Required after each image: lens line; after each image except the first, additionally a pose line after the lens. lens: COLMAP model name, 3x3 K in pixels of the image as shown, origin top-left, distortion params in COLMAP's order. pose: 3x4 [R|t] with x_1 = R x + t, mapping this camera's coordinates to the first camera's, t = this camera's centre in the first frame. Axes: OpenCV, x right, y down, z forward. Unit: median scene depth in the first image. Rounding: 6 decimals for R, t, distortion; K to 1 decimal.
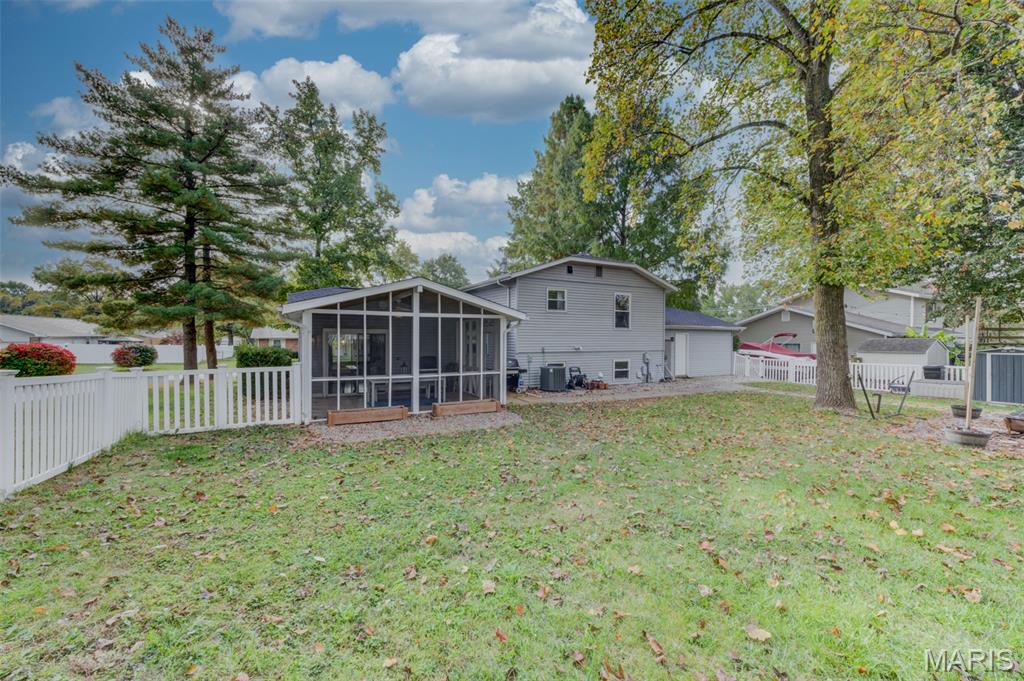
lens RADIAL K [[400.0, 0, 511.4], [0, 400.0, 346.5], [0, 0, 1]] dist [0.003173, -0.000262]
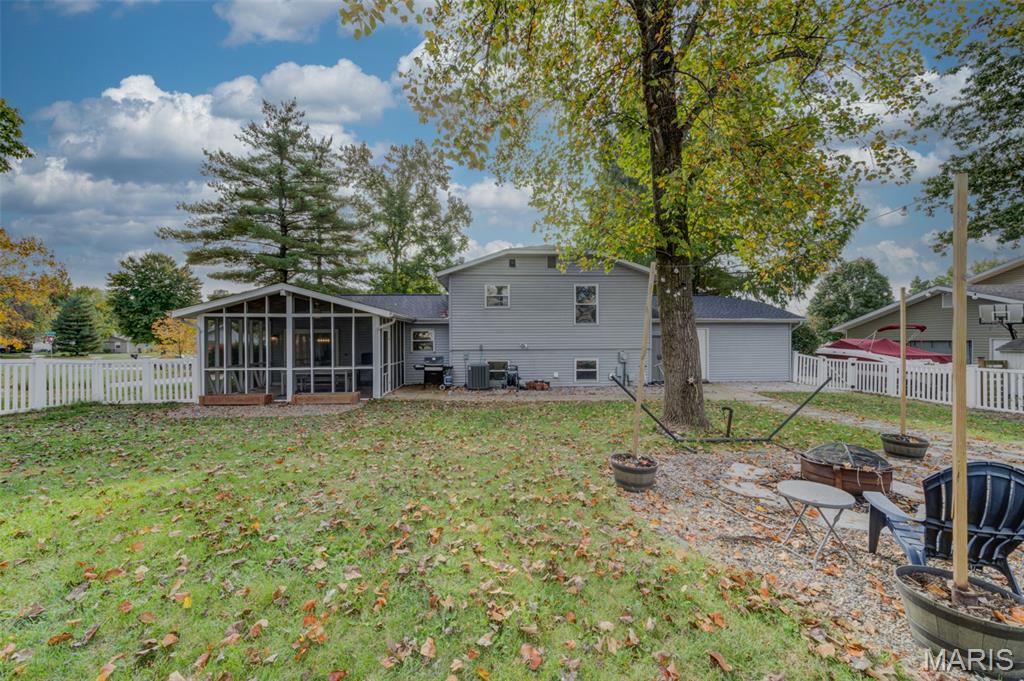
lens RADIAL K [[400.0, 0, 514.0], [0, 400.0, 343.8], [0, 0, 1]] dist [0.003173, -0.000262]
pose [[0.914024, -0.004385, -0.405636, 0.818137], [0.000508, 0.999953, -0.009666, 0.013615], [0.405659, 0.008629, 0.913984, 0.207601]]
